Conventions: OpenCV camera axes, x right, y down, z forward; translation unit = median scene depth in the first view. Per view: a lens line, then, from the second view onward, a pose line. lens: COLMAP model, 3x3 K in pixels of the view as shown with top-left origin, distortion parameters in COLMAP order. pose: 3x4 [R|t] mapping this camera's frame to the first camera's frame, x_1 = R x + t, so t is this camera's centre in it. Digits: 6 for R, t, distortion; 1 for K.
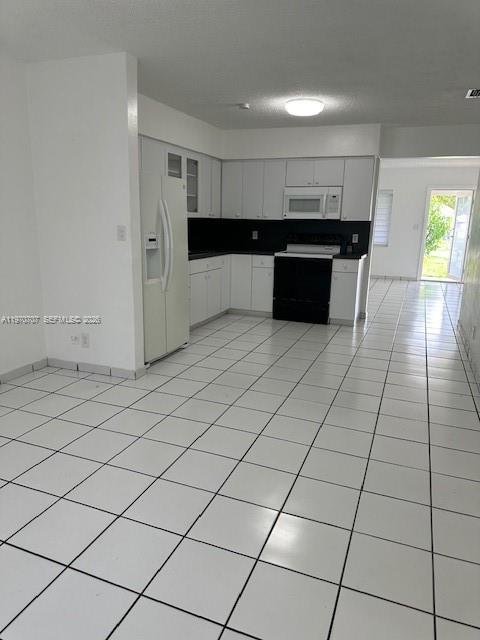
lens RADIAL K [[450.7, 0, 240.0], [0, 450.7, 320.0], [0, 0, 1]] dist [0.003873, -0.084522]
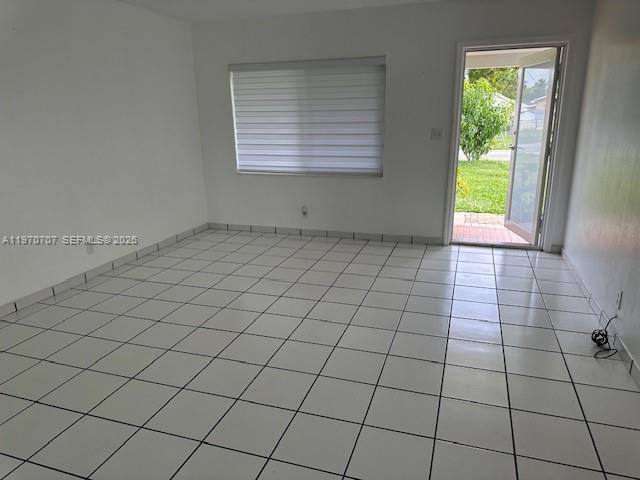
lens RADIAL K [[450.7, 0, 320.0], [0, 450.7, 240.0], [0, 0, 1]] dist [0.003873, -0.084522]
pose [[0.997708, -0.055791, 0.038289, 0.568238], [0.053986, 0.997451, 0.046649, -0.289263], [-0.040794, -0.044475, 0.998177, 1.227360]]
